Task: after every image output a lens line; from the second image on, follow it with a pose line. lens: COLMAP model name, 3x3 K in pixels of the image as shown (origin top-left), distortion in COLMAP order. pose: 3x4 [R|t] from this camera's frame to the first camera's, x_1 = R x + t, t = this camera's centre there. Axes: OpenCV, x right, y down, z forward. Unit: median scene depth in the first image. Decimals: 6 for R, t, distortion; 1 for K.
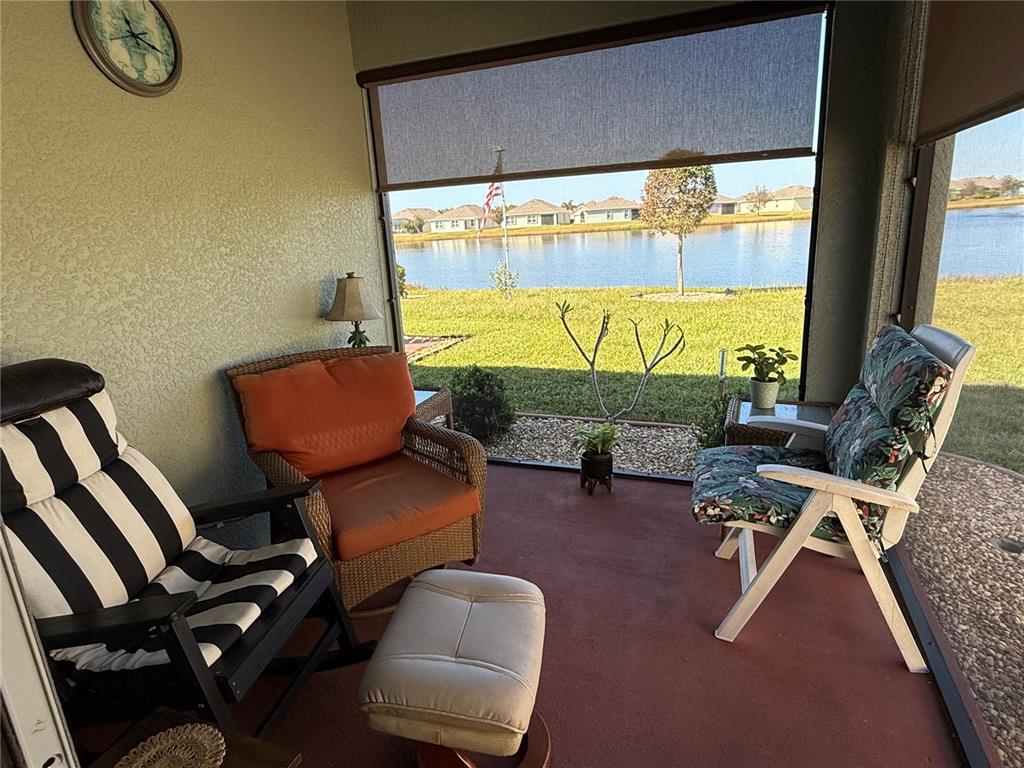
lens RADIAL K [[584.0, 0, 513.9], [0, 584.0, 381.0], [0, 0, 1]] dist [-0.005763, -0.000886]
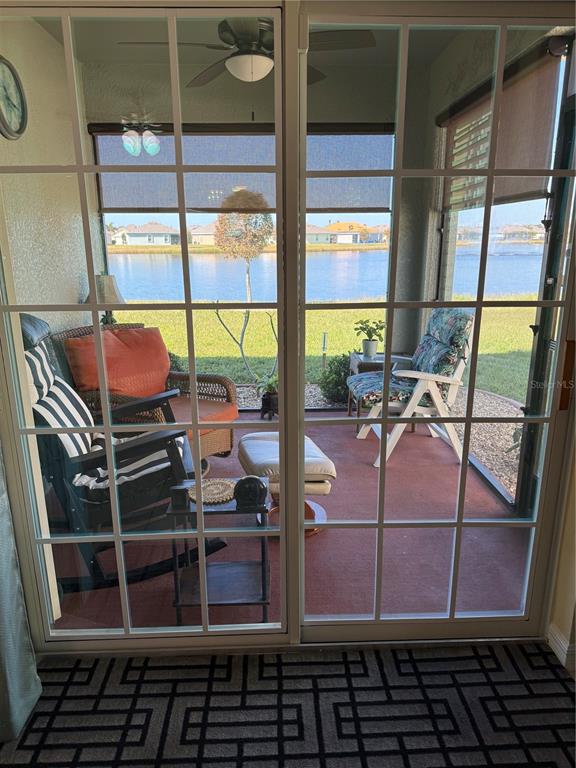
lens RADIAL K [[537.4, 0, 287.9], [0, 537.4, 386.8], [0, 0, 1]] dist [0.003740, 0.000495]
pose [[0.919982, -0.054296, 0.388181, -0.504100], [0.058358, 0.998295, 0.001328, 0.142981], [-0.387591, 0.021432, 0.921582, -0.437334]]
